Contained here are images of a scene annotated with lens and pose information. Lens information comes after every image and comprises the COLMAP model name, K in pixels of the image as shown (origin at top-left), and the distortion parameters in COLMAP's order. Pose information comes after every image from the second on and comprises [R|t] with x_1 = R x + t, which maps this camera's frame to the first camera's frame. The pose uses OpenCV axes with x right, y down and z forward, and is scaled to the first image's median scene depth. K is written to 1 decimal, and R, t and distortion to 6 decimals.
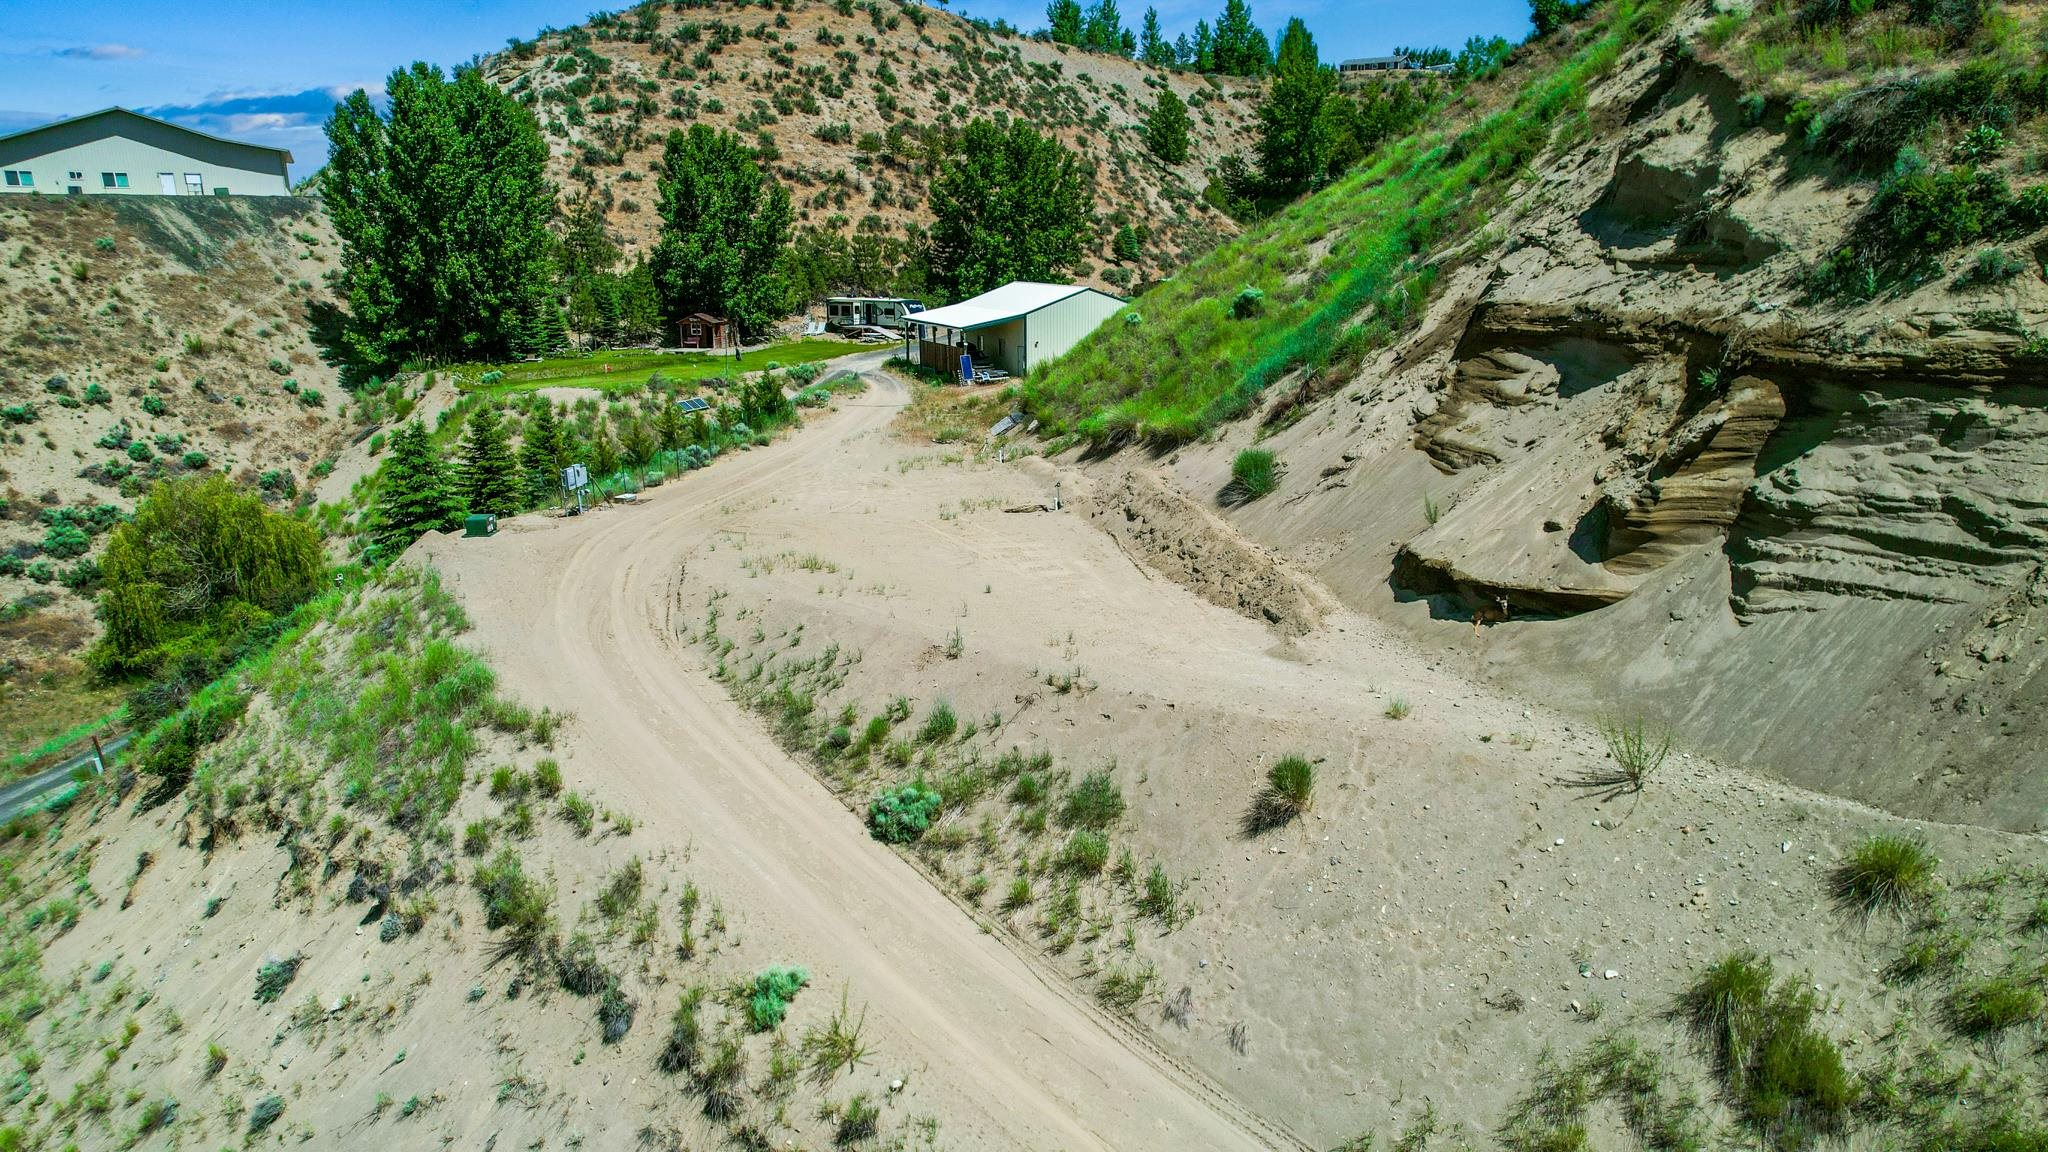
lens RADIAL K [[1294.4, 0, 1031.7], [0, 1294.4, 583.4], [0, 0, 1]] dist [-0.074809, 0.067516]
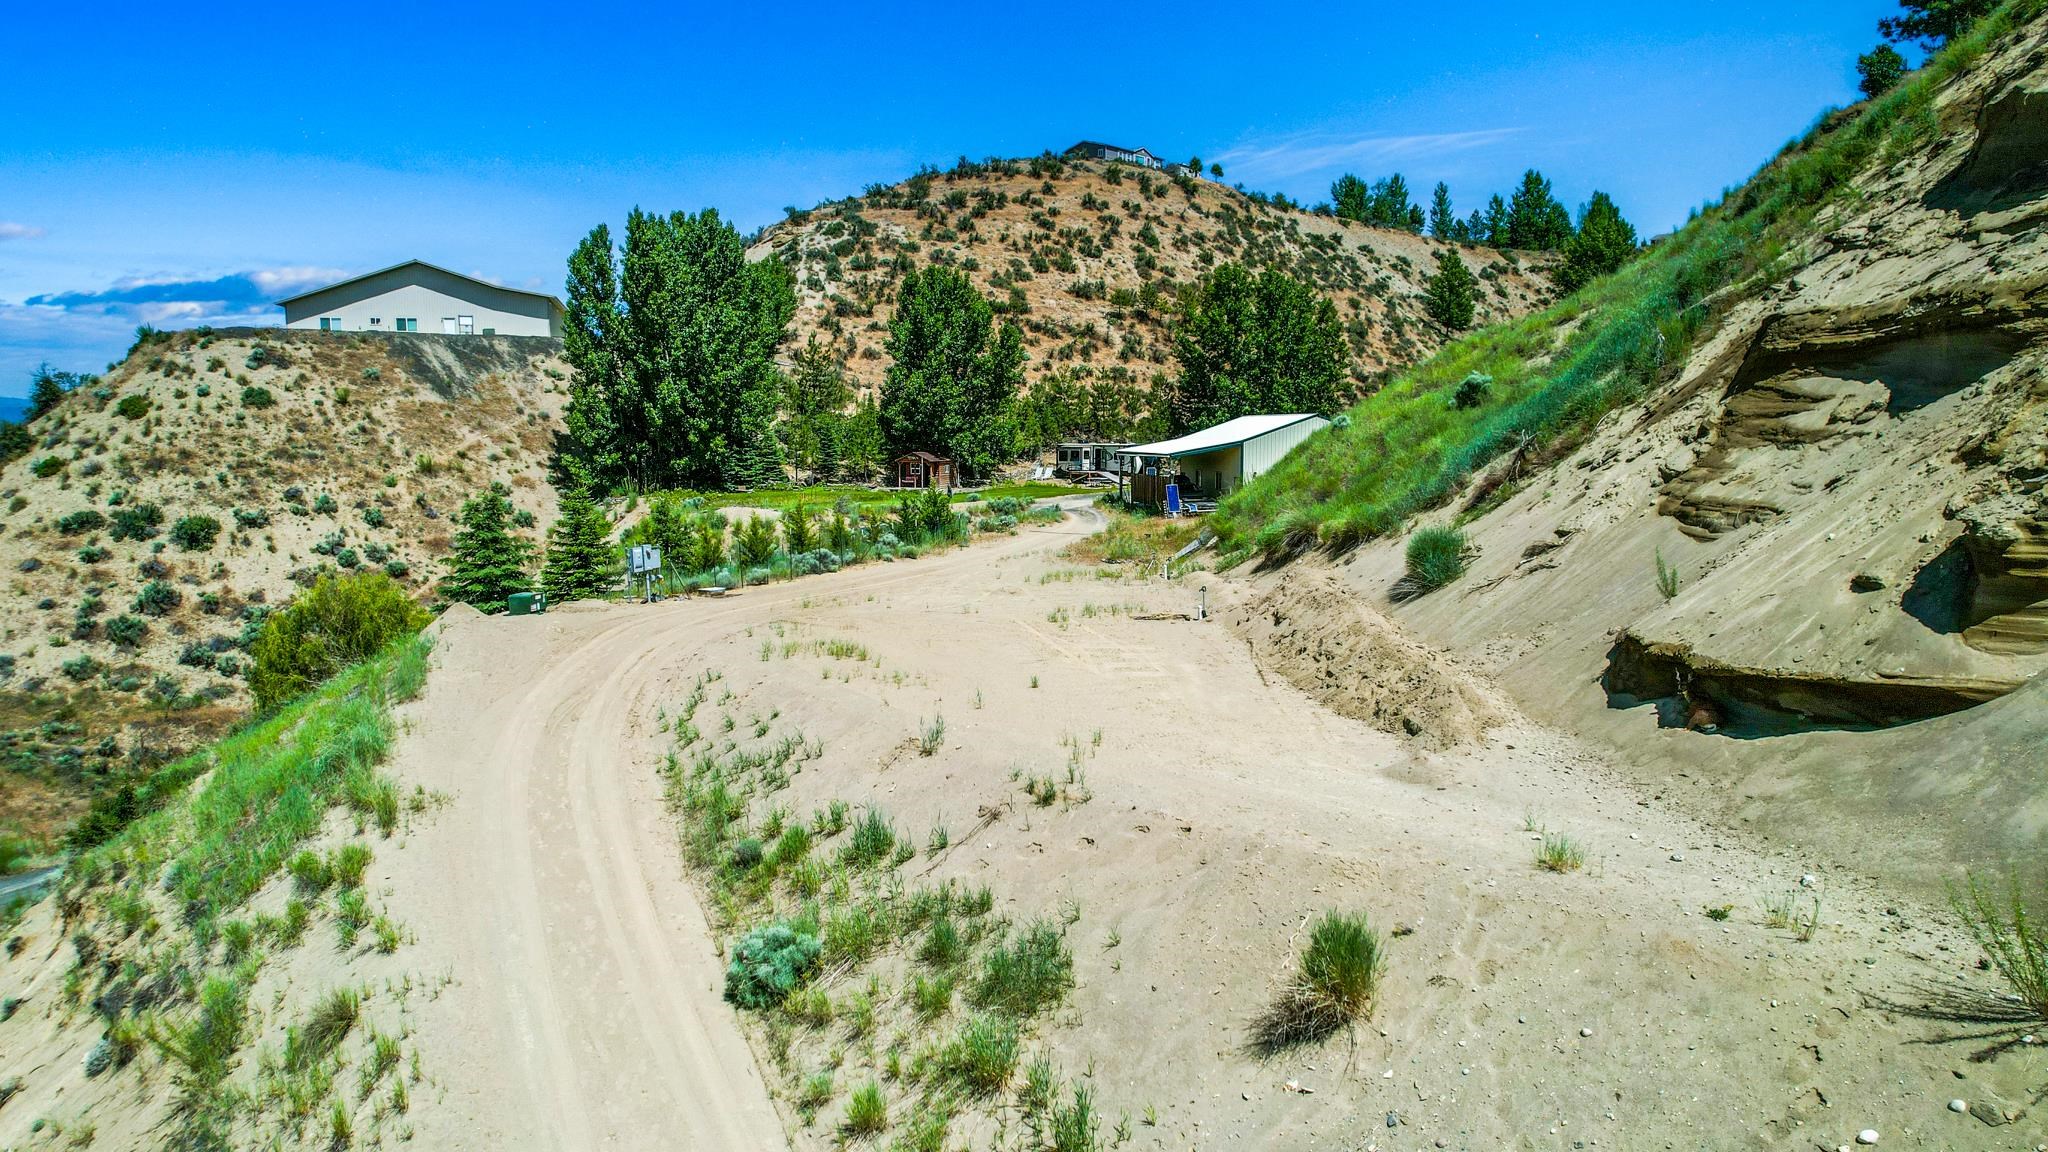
lens RADIAL K [[1294.4, 0, 1029.7], [0, 1294.4, 588.9], [0, 0, 1]] dist [-0.074809, 0.067516]
pose [[0.973831, 0.030304, -0.225243, 0.080884], [-0.062053, 0.988867, -0.135243, 0.032560], [0.218637, 0.145681, 0.964870, 0.173339]]
